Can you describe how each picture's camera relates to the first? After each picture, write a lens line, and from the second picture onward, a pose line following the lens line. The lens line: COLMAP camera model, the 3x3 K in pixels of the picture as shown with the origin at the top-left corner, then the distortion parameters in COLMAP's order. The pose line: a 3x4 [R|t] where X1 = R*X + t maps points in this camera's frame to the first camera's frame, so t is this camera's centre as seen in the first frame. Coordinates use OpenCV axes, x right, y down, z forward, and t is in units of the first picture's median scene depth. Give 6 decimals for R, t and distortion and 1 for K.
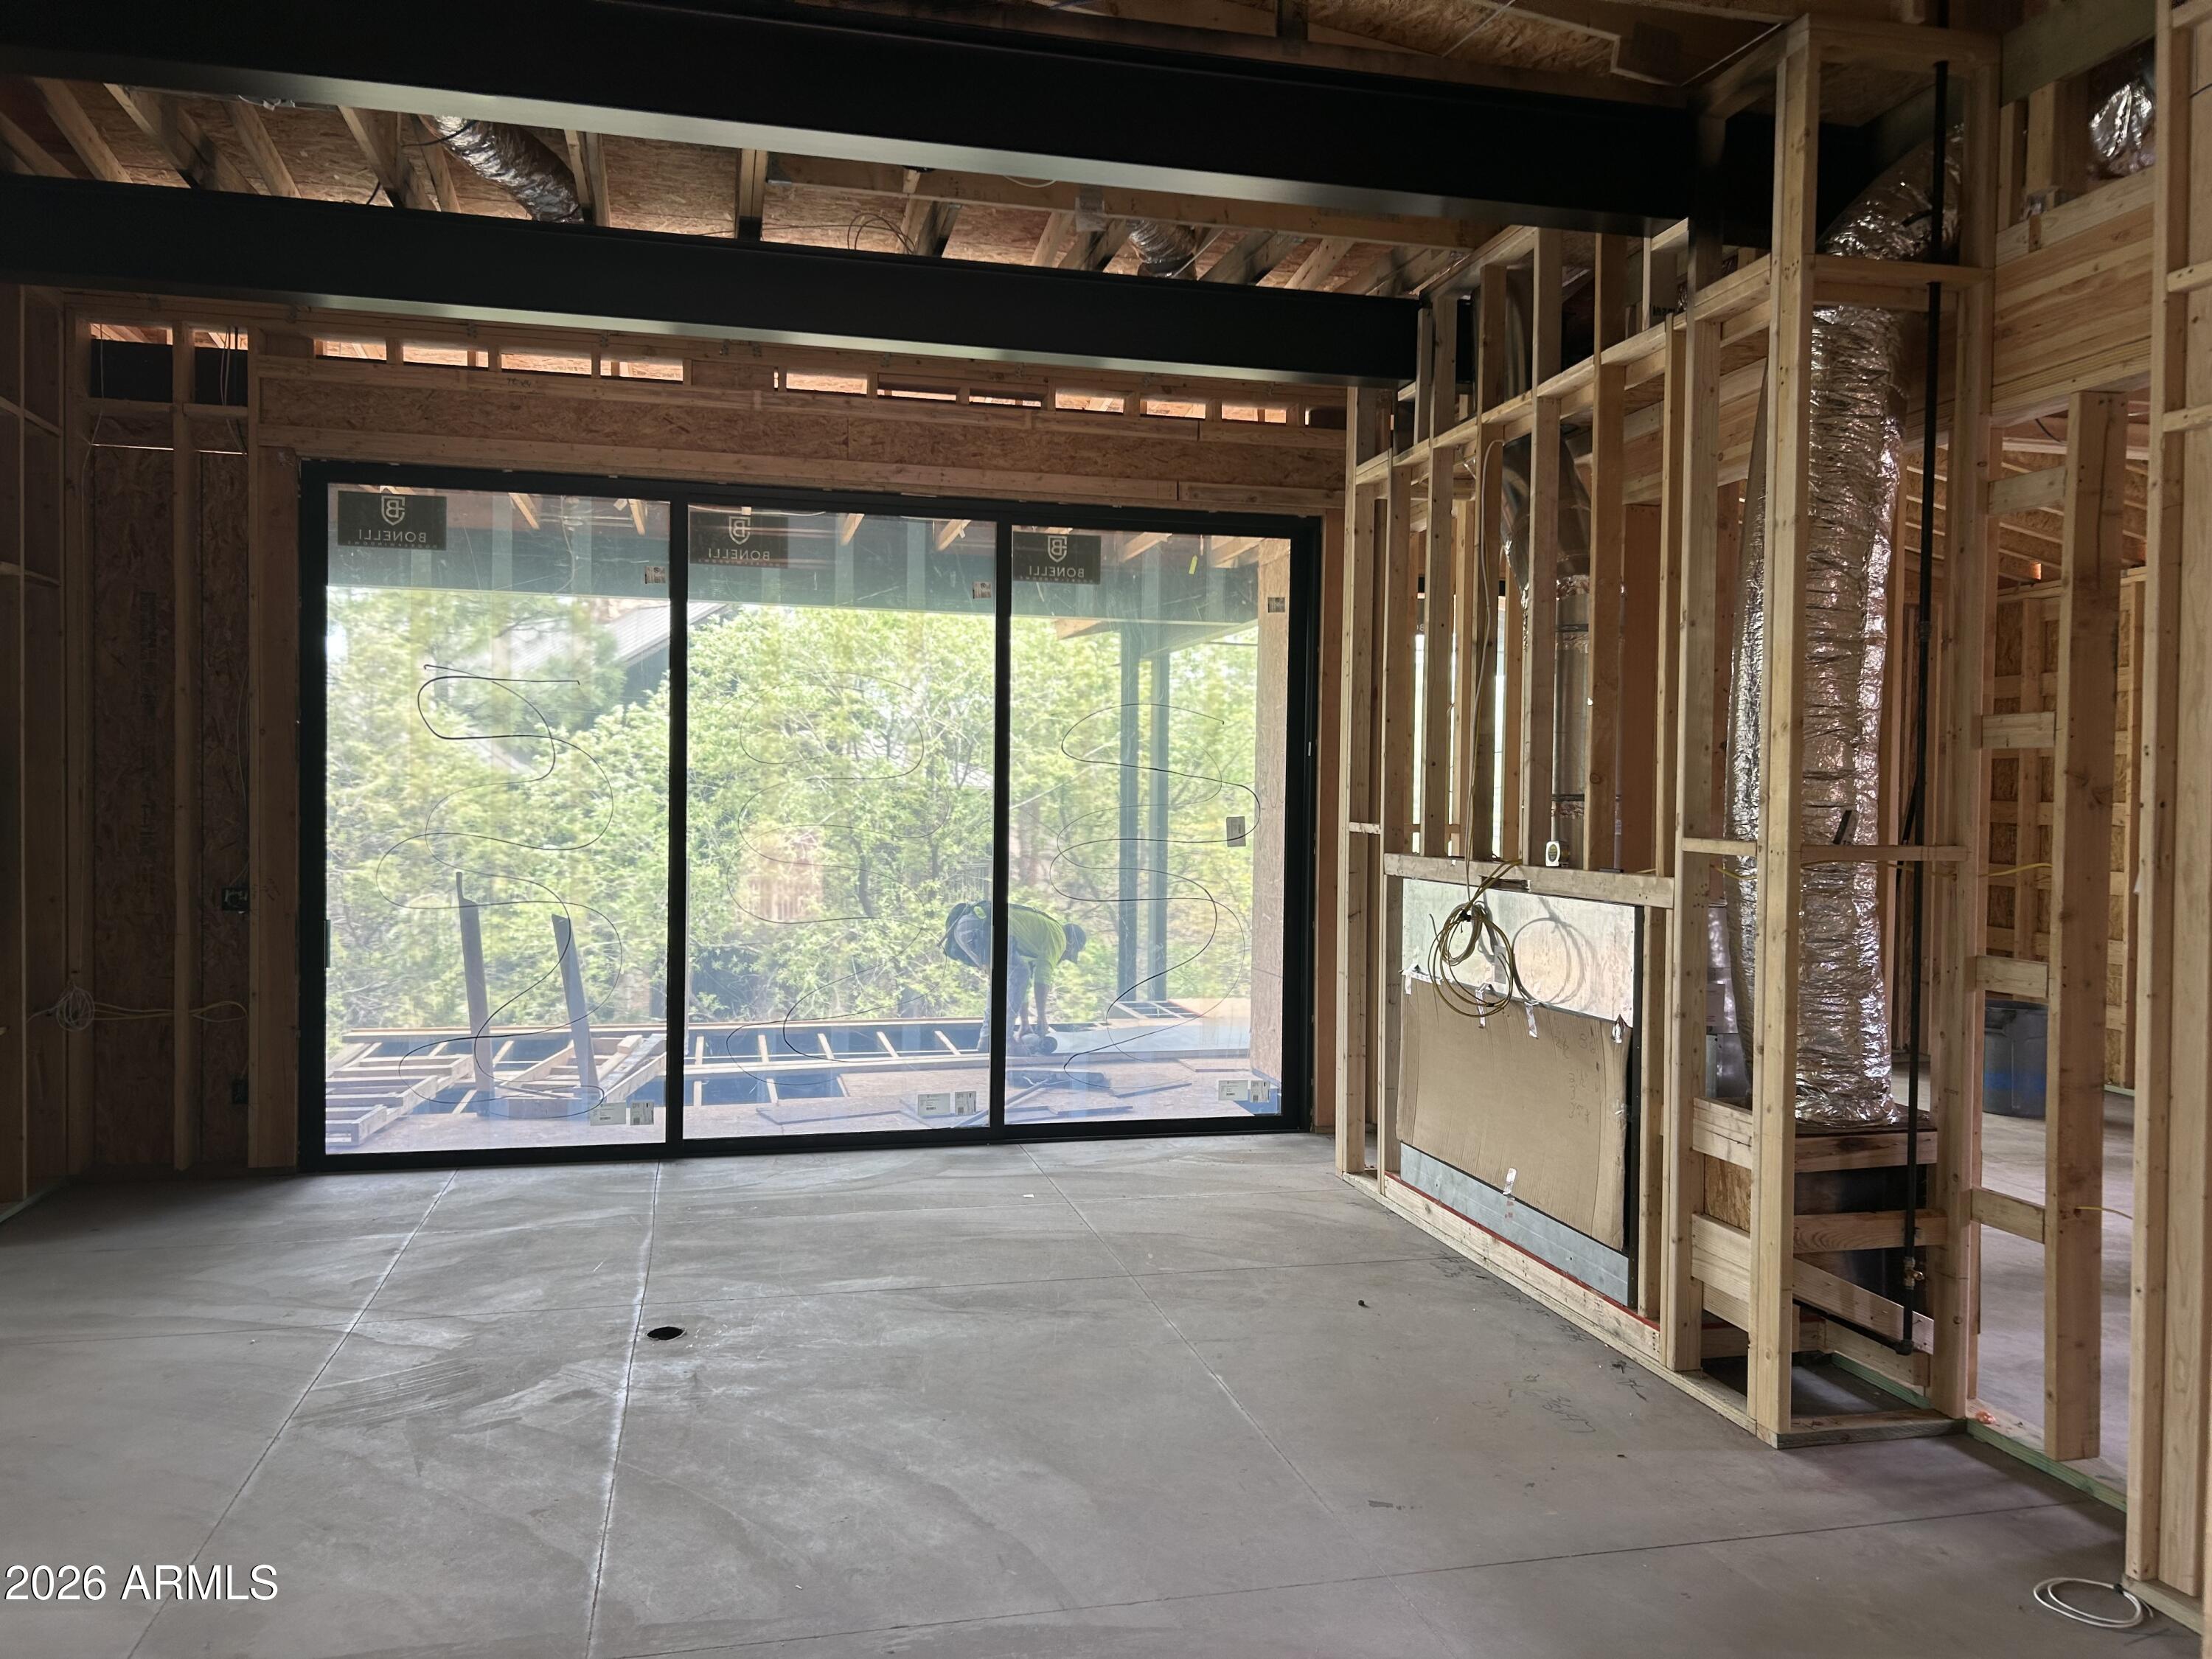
lens RADIAL K [[1635.1, 0, 1114.6], [0, 1635.1, 825.0], [0, 0, 1]] dist [0.001318, 0.002899]
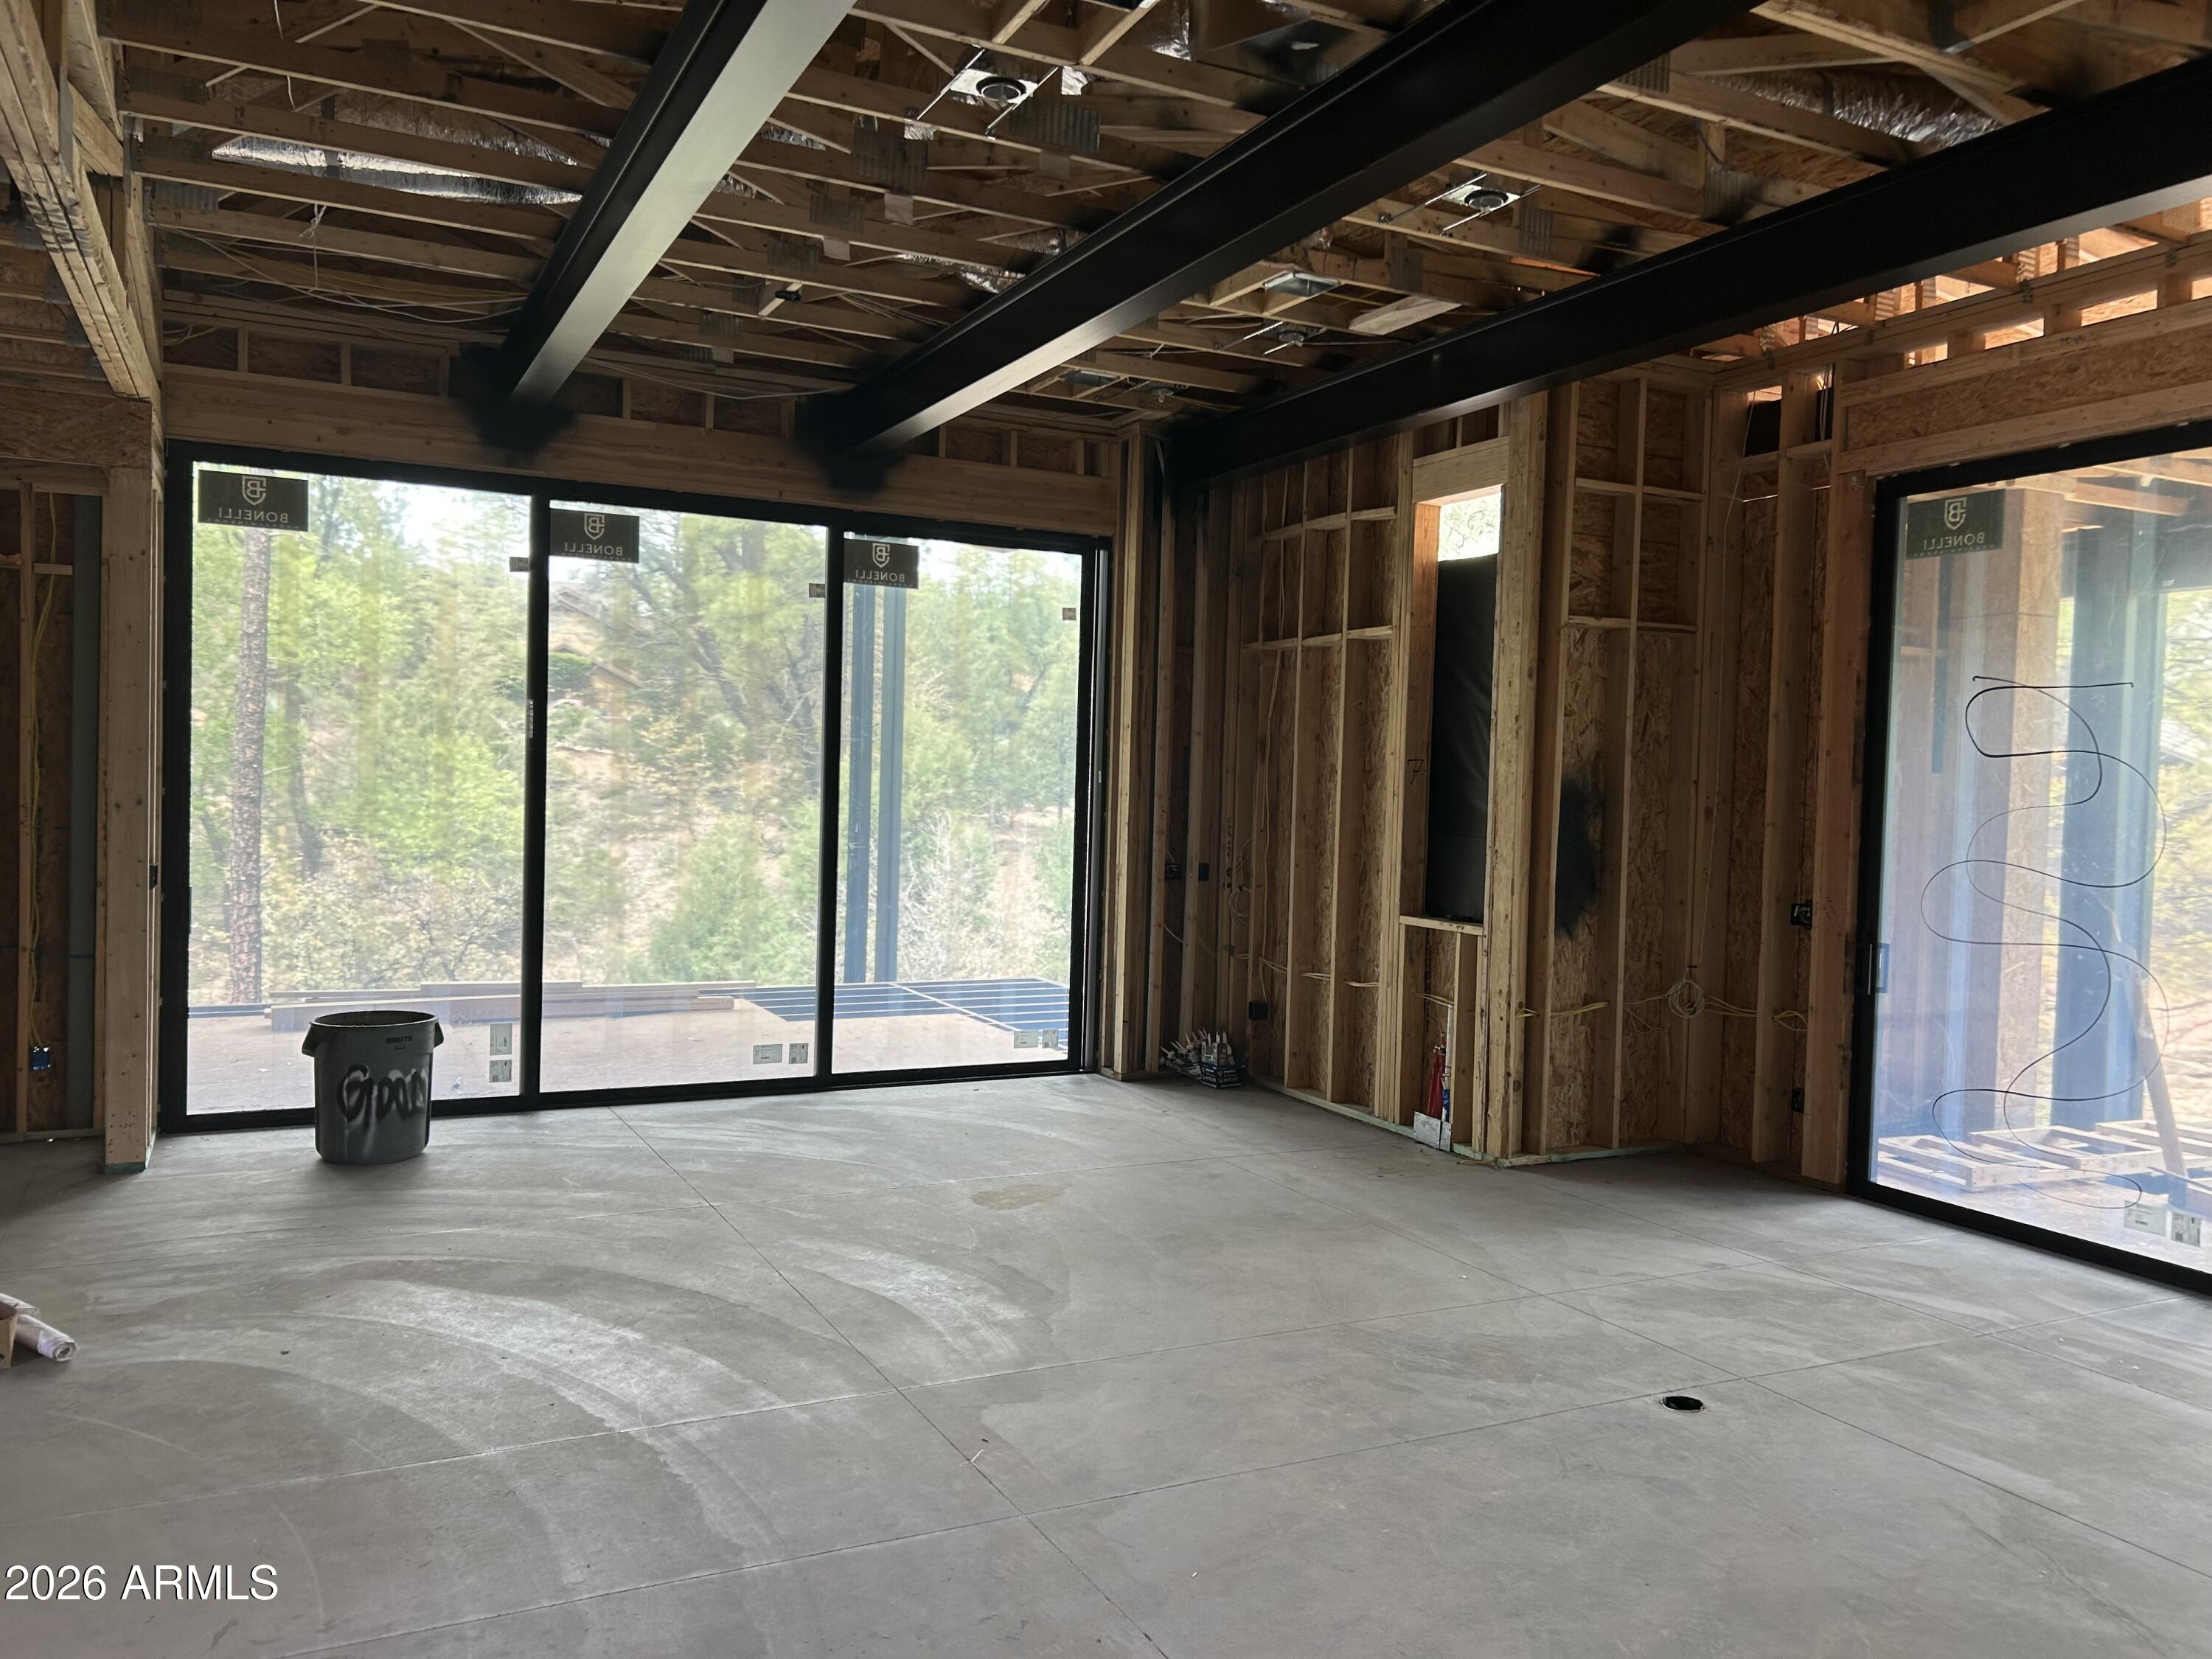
lens RADIAL K [[1635.1, 0, 1114.6], [0, 1635.1, 825.0], [0, 0, 1]] dist [0.001318, 0.002899]
pose [[0.230387, 0.019477, -0.972904, 0.431980], [-0.042276, 0.999056, 0.009990, -0.004225], [0.972180, 0.038829, 0.230993, 0.384895]]
